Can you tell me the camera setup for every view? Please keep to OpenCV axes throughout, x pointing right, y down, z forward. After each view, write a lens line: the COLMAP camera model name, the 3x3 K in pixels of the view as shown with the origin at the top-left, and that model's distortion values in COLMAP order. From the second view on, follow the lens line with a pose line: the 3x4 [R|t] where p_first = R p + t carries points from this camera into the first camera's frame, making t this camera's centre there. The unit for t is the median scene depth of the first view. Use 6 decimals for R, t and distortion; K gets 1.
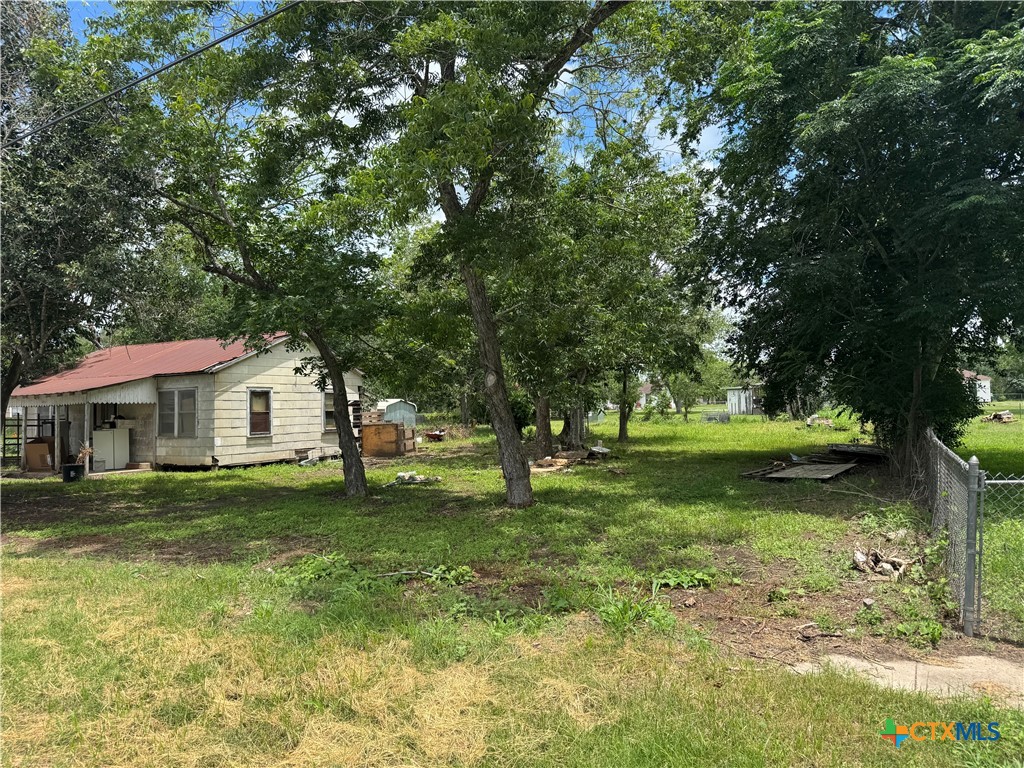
lens RADIAL K [[716.9, 0, 511.2], [0, 716.9, 388.8], [0, 0, 1]] dist [0.003274, 0.000735]
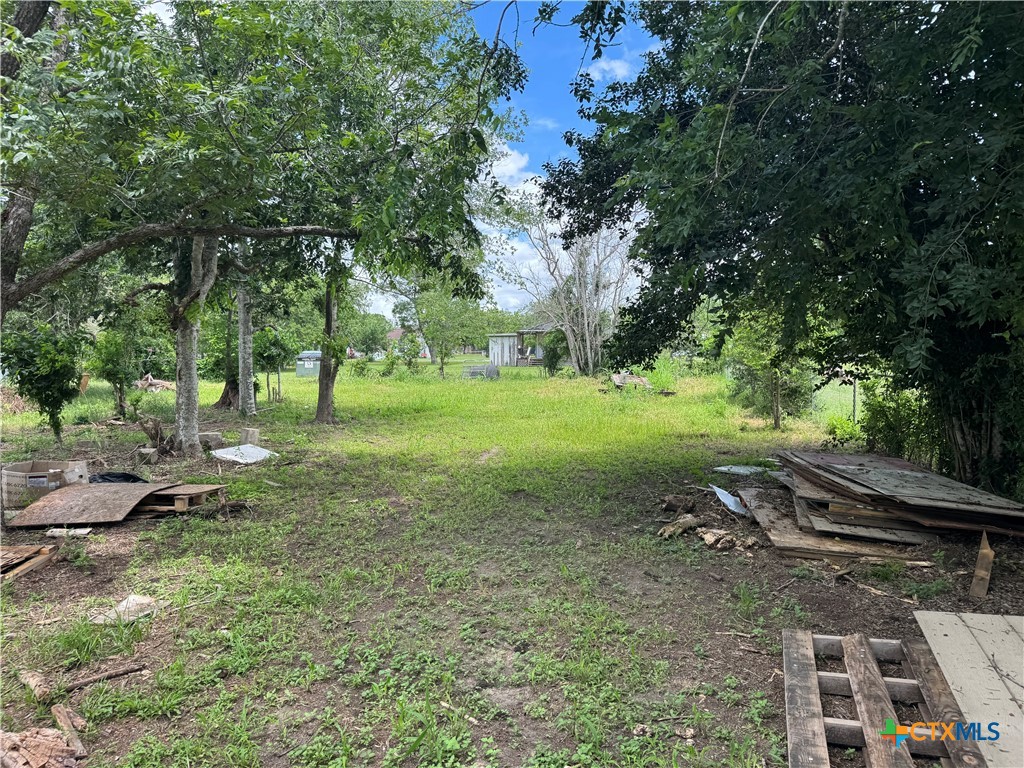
lens RADIAL K [[716.9, 0, 511.3], [0, 716.9, 384.6], [0, 0, 1]] dist [0.003274, 0.000735]
pose [[0.944528, 0.000249, 0.328430, 0.117264], [-0.021760, 0.997850, 0.061823, 0.011384], [-0.327708, -0.065540, 0.942503, 0.476014]]
